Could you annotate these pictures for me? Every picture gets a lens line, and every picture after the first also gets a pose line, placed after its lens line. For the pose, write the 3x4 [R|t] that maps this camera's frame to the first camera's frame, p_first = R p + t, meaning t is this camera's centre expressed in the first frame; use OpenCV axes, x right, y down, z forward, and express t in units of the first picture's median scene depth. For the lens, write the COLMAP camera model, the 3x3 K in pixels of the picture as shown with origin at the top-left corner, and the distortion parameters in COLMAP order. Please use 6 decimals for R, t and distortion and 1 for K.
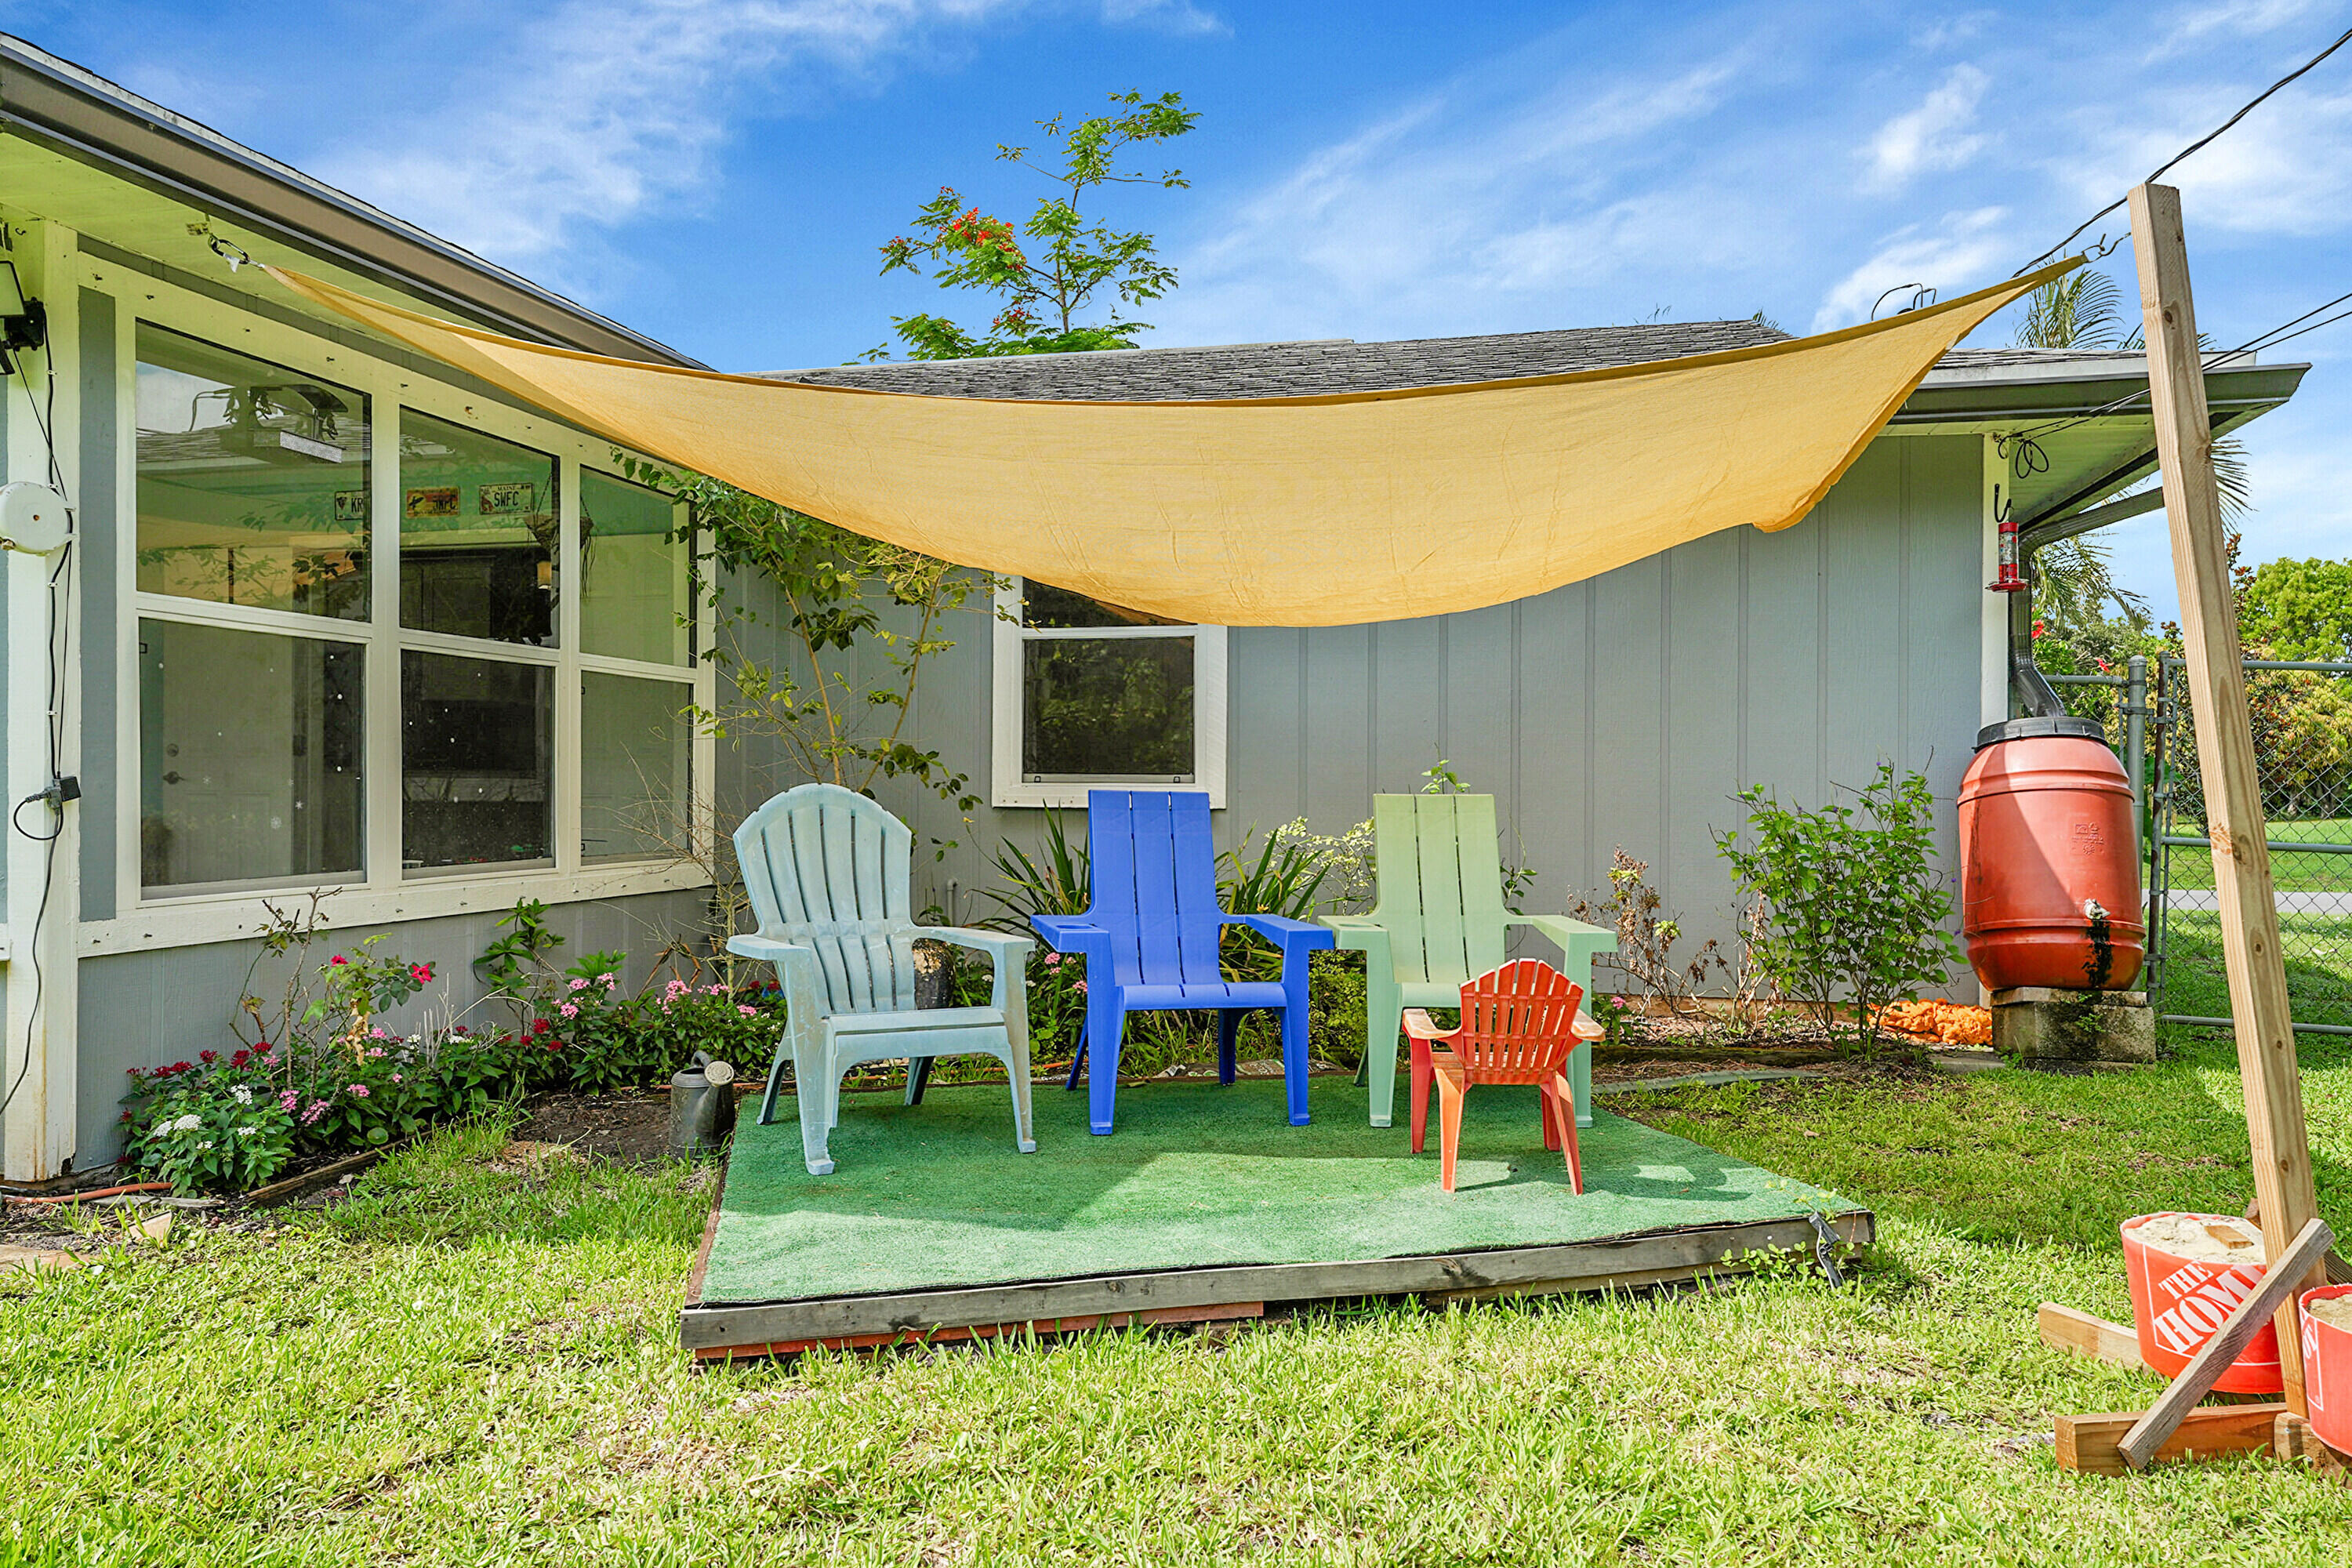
lens RADIAL K [[1706.3, 0, 1176.0], [0, 1706.3, 784.0], [0, 0, 1]] dist [-0.051014, 0.000261]
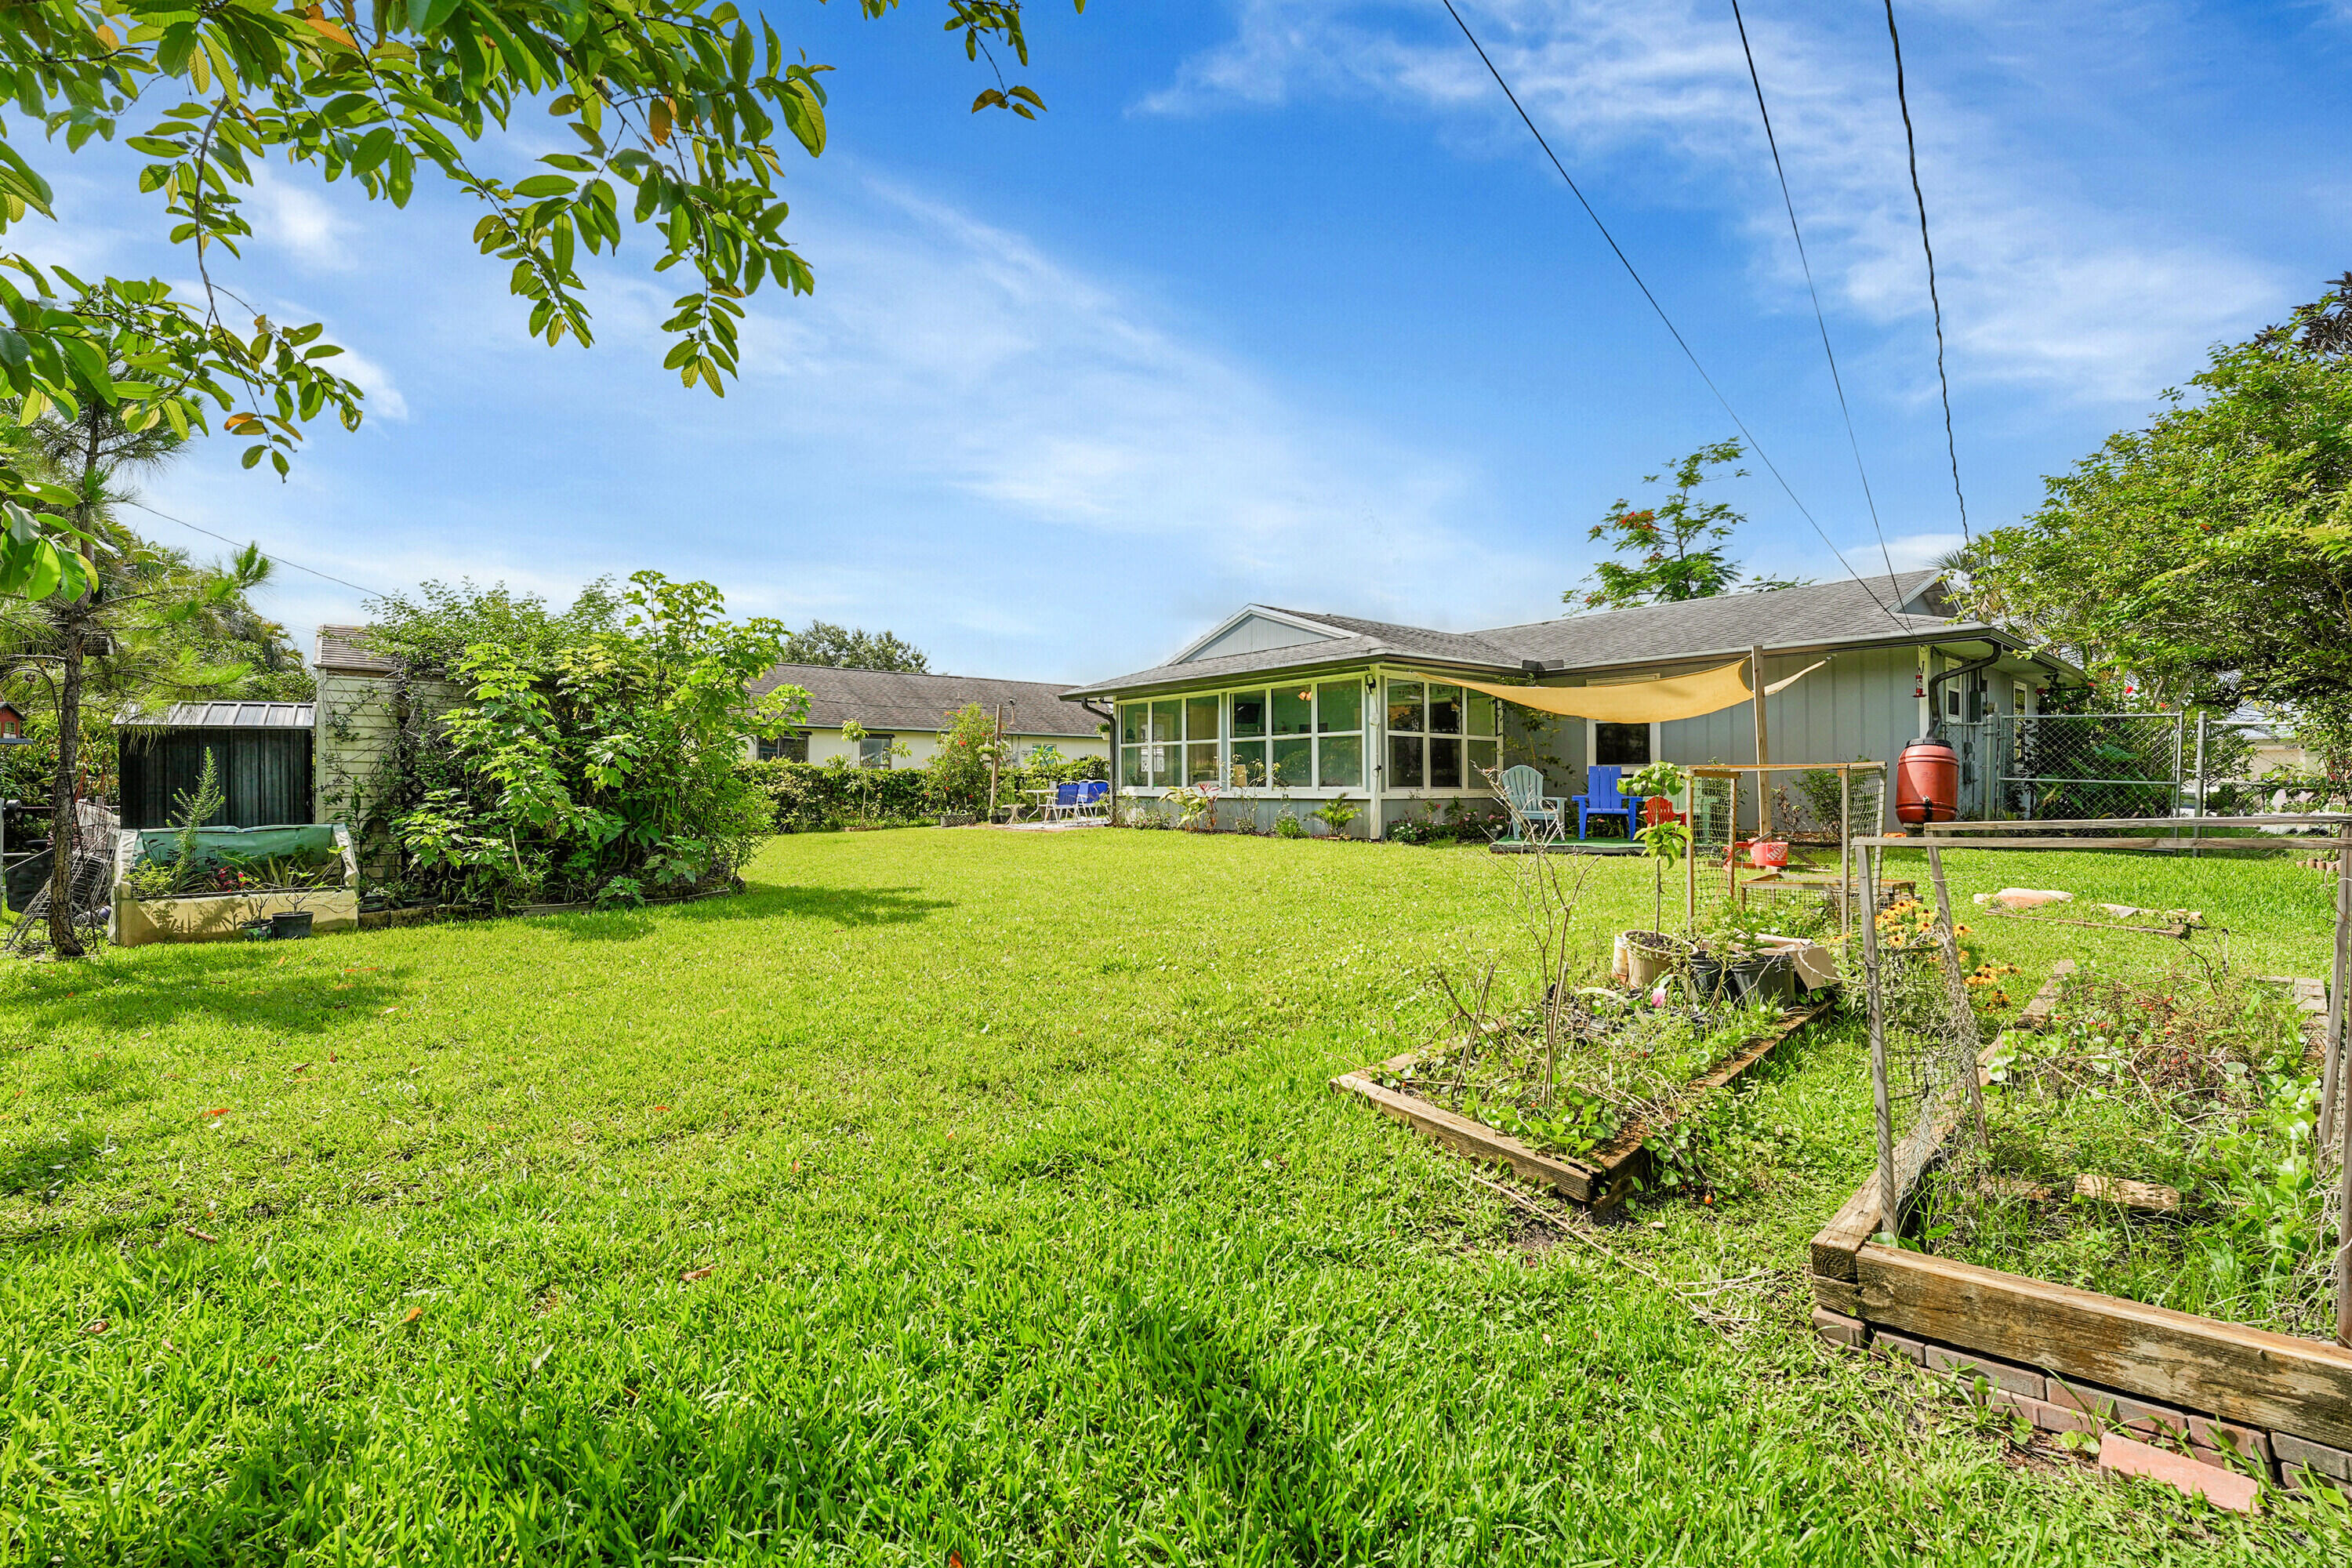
lens RADIAL K [[979.6, 0, 1176.0], [0, 979.6, 784.0], [0, 0, 1]] dist [-0.019308, -0.000053]
pose [[0.819591, -0.010417, -0.572854, 0.417421], [0.011710, 0.999930, -0.001430, 0.032387], [0.572829, -0.005536, 0.819656, -1.324072]]
